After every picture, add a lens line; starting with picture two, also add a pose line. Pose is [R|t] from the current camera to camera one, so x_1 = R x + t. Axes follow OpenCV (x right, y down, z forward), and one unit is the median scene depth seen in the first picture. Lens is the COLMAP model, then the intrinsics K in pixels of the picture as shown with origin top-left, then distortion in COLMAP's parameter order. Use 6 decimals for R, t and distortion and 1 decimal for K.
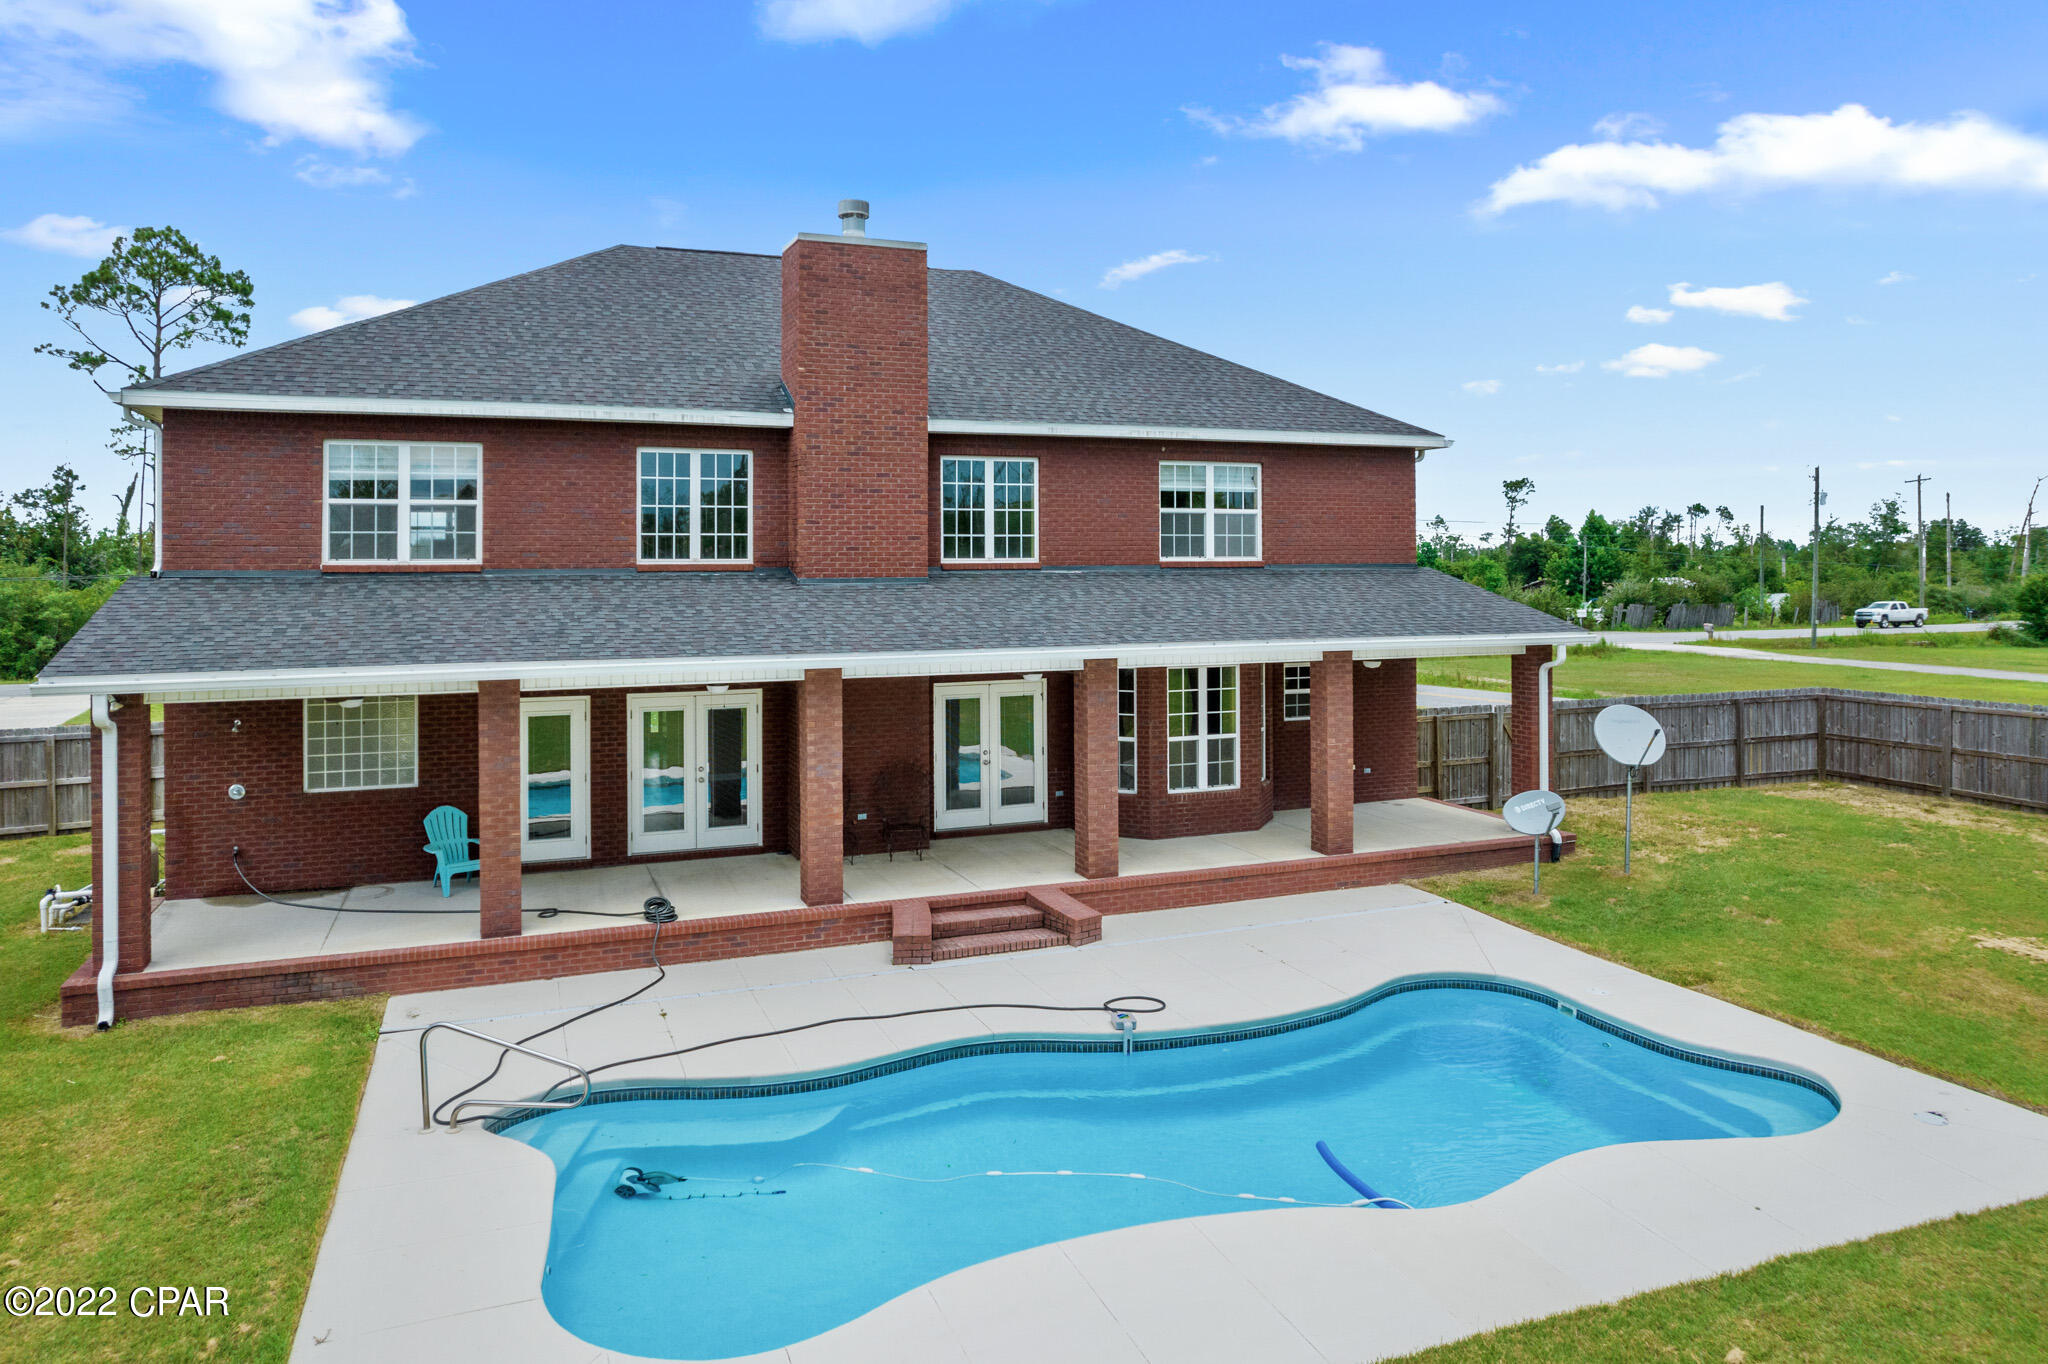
lens RADIAL K [[1398.1, 0, 1028.2], [0, 1398.1, 543.6], [0, 0, 1]] dist [-0.070667, 0.071546]
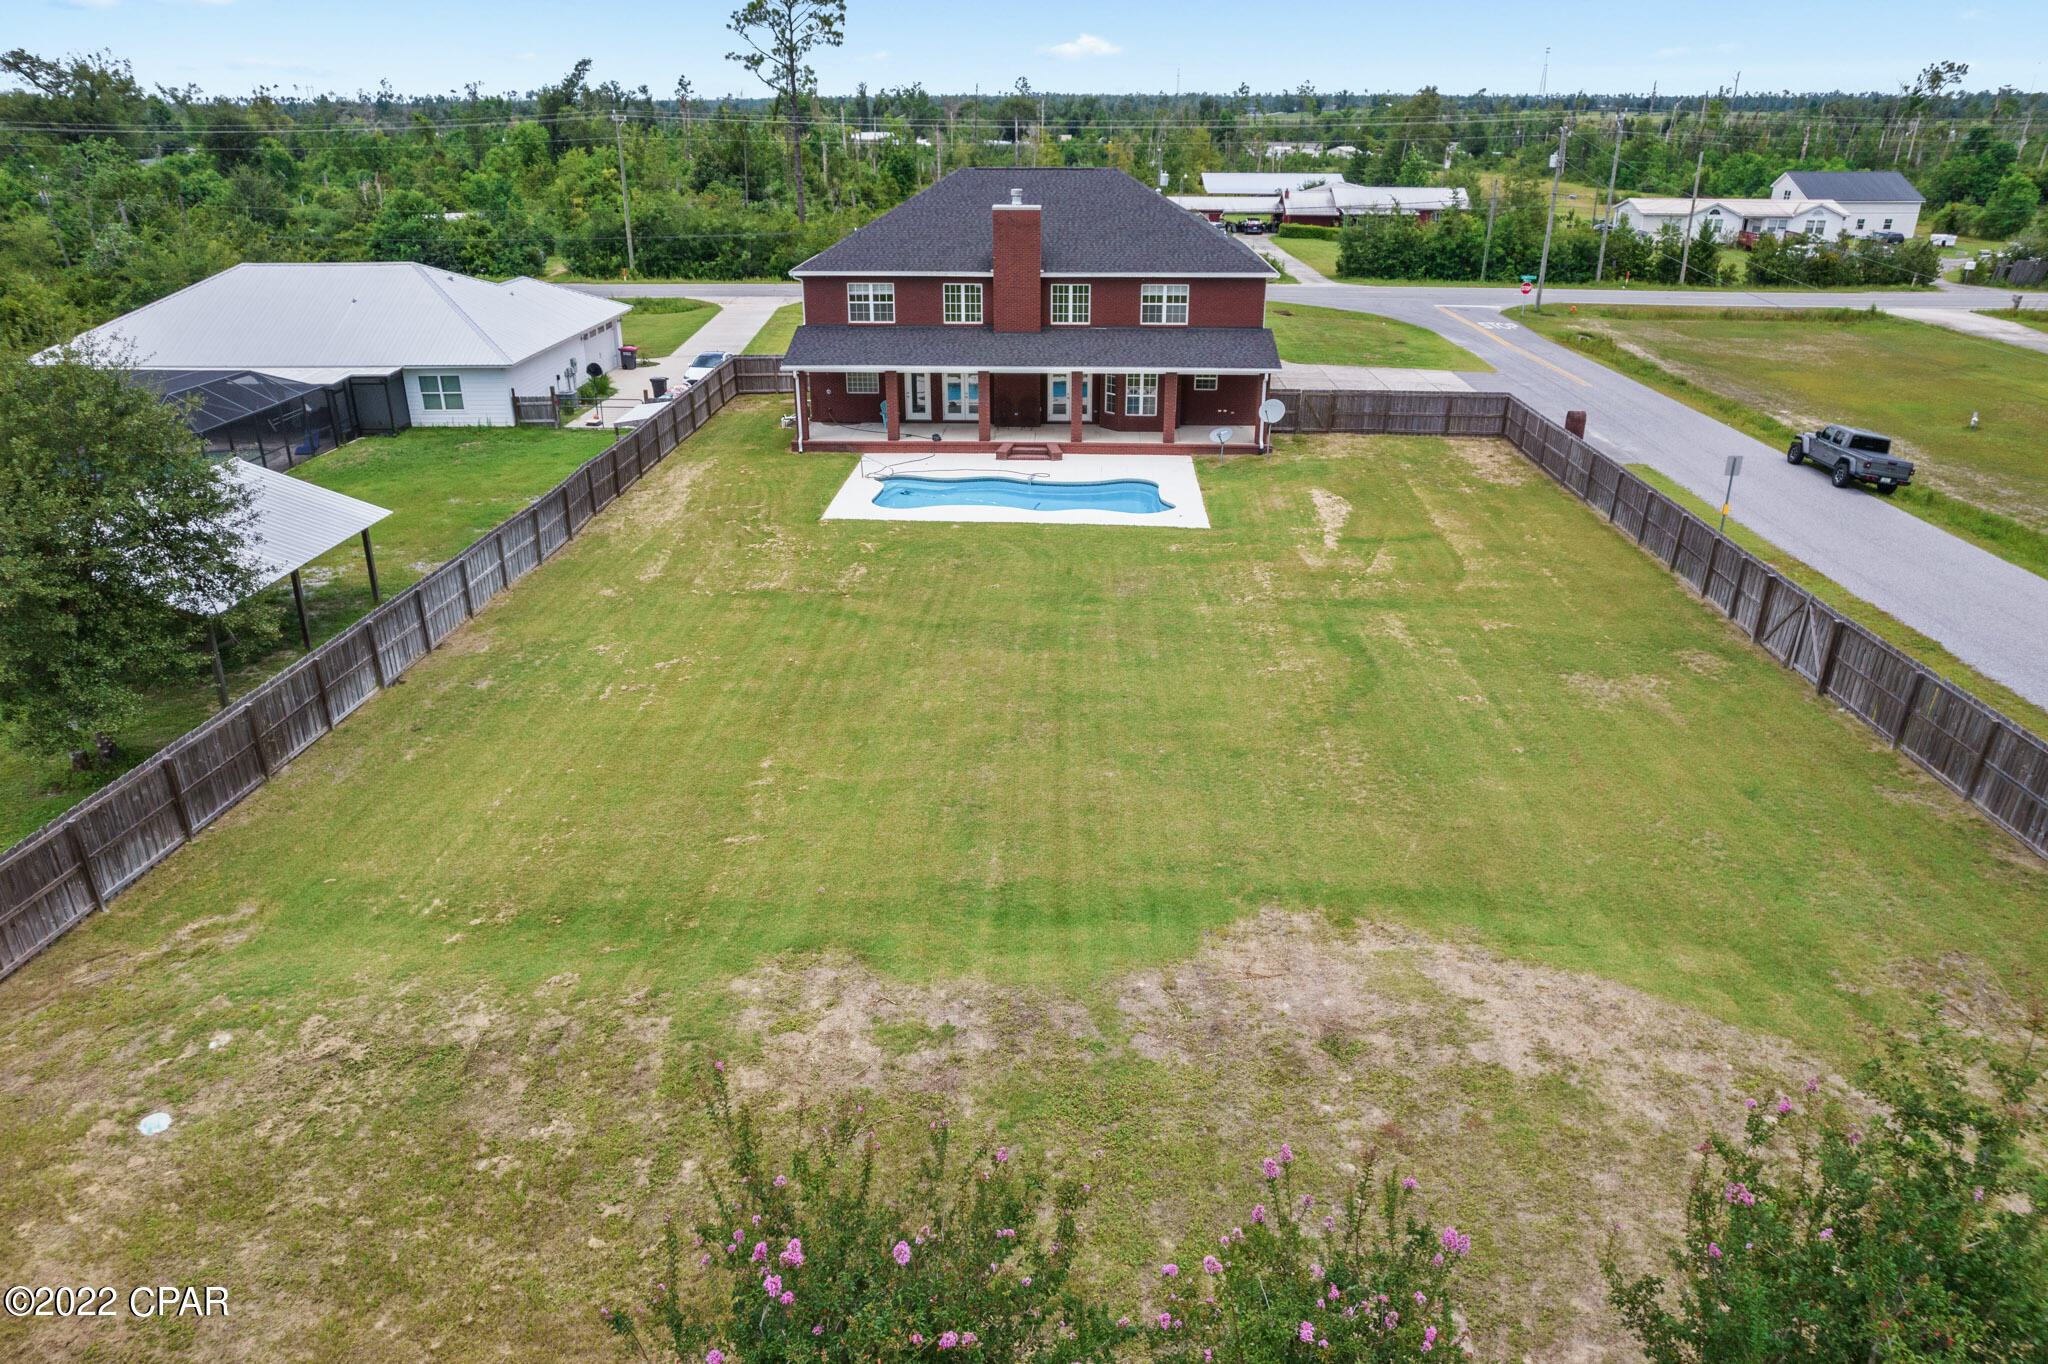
lens RADIAL K [[1323.0, 0, 955.1], [0, 1323.0, 728.4], [0, 0, 1]] dist [-0.033294, 0.000698]
pose [[0.898156, 0.186979, -0.397938, 0.947357], [0.007618, 0.898316, 0.439284, -0.411523], [0.439611, -0.397578, 0.805403, -1.488988]]
